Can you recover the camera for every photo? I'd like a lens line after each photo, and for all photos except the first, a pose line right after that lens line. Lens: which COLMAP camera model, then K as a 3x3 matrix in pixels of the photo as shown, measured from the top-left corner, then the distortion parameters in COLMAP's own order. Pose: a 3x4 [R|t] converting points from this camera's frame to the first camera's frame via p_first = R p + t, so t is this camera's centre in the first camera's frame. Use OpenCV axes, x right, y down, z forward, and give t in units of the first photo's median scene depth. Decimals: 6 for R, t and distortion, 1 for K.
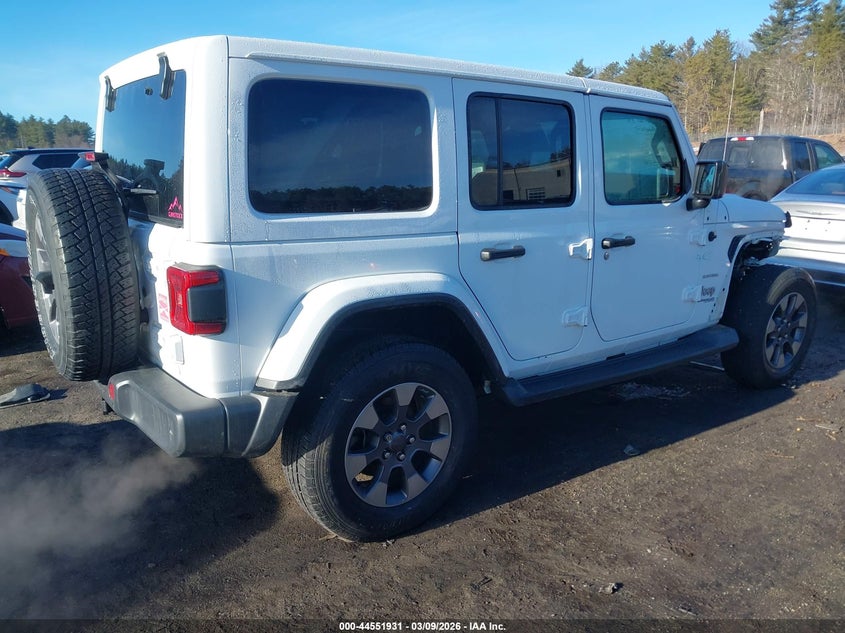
lens RADIAL K [[672.7, 0, 424.1], [0, 672.7, 312.8], [0, 0, 1]] dist [0.094868, -0.175395]
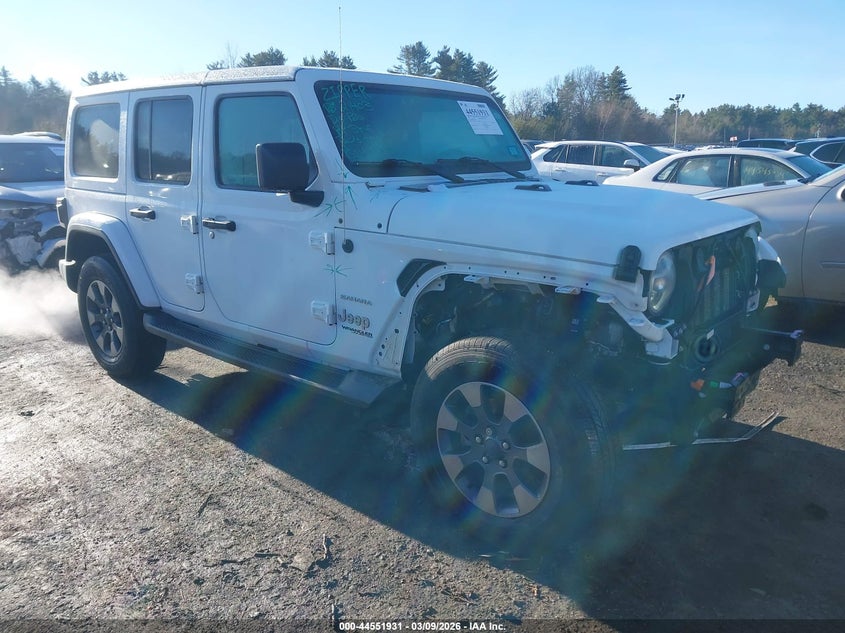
lens RADIAL K [[672.7, 0, 424.1], [0, 672.7, 312.8], [0, 0, 1]] dist [0.094868, -0.175395]
pose [[0.199809, 0.211399, -0.956758, 1.364237], [-0.224666, 0.960319, 0.165267, -0.213374], [0.953730, 0.181930, 0.239375, 1.062885]]
